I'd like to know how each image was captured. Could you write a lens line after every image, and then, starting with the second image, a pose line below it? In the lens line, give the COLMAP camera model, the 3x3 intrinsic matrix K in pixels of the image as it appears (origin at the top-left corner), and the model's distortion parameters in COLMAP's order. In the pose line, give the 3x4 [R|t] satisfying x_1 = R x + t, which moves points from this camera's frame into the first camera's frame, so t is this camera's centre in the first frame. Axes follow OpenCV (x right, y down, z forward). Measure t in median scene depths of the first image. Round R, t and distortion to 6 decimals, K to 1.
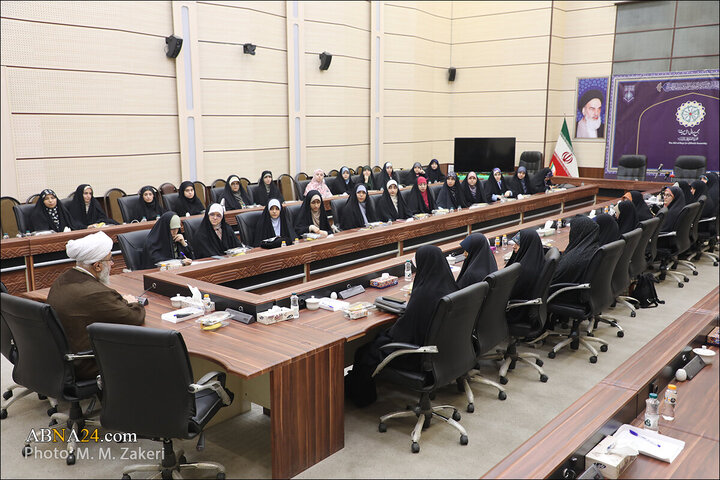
lens RADIAL K [[658.8, 0, 360.0], [0, 658.8, 240.0], [0, 0, 1]] dist [-0.000680, 0.012648]
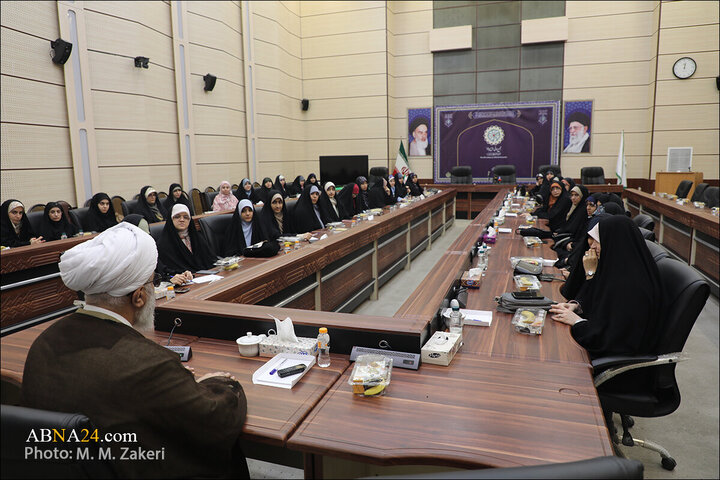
lens RADIAL K [[488.1, 0, 360.3], [0, 488.1, 247.8], [0, 0, 1]] dist [-0.041307, 0.004416]
pose [[0.935412, -0.076975, 0.345079, -0.107740], [0.077426, 0.996920, 0.012498, 0.002087], [-0.344978, 0.015027, 0.938490, 0.178163]]
